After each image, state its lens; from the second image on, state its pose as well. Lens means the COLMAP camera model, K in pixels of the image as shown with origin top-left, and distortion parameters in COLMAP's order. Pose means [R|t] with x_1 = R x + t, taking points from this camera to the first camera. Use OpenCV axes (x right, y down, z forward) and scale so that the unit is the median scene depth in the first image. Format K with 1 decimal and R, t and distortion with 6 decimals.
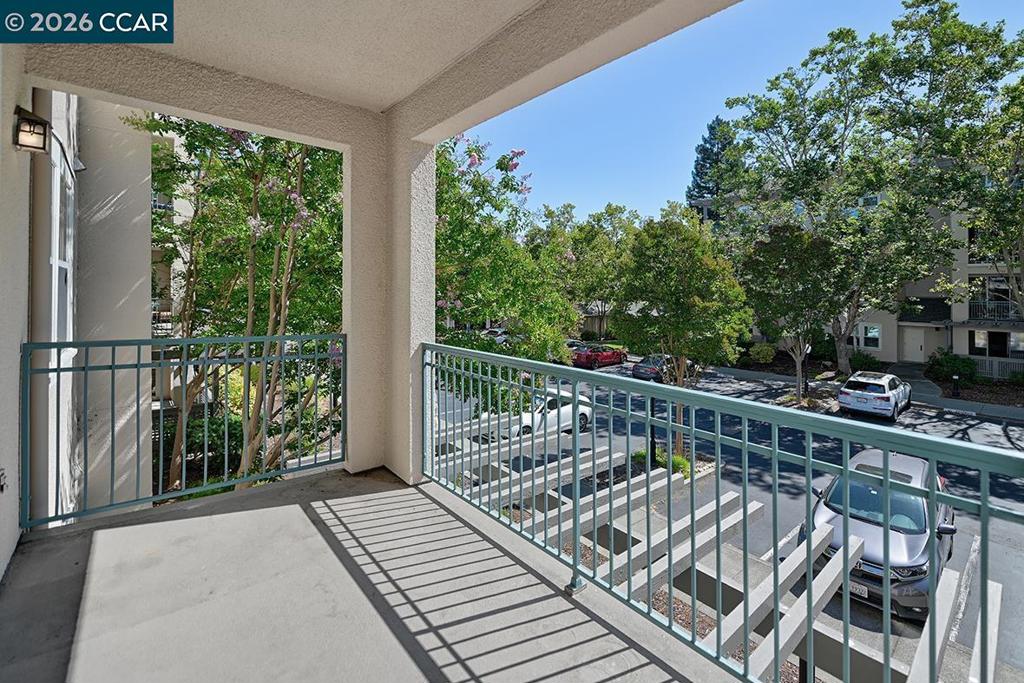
lens RADIAL K [[419.7, 0, 509.6], [0, 419.7, 284.6], [0, 0, 1]] dist [-0.000861, -0.000443]
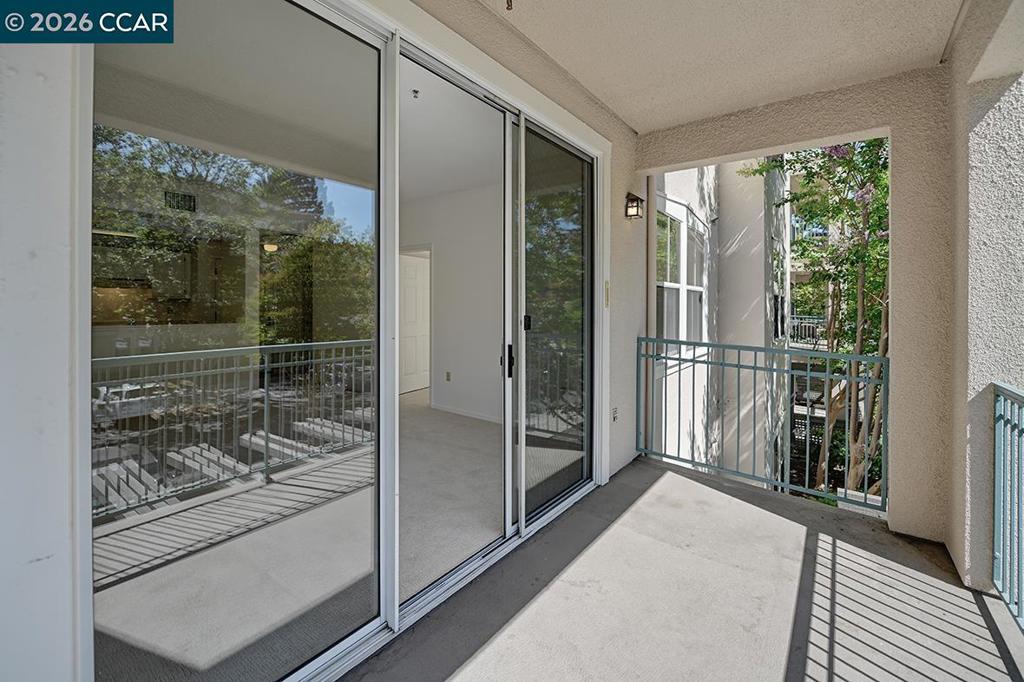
lens RADIAL K [[435.8, 0, 580.6], [0, 435.8, 302.2], [0, 0, 1]] dist [-0.000167, -0.000166]
pose [[0.307544, -0.012920, -0.951446, 0.256754], [0.007893, 0.999908, -0.011027, 0.015775], [0.951501, -0.004119, 0.307618, 0.183543]]
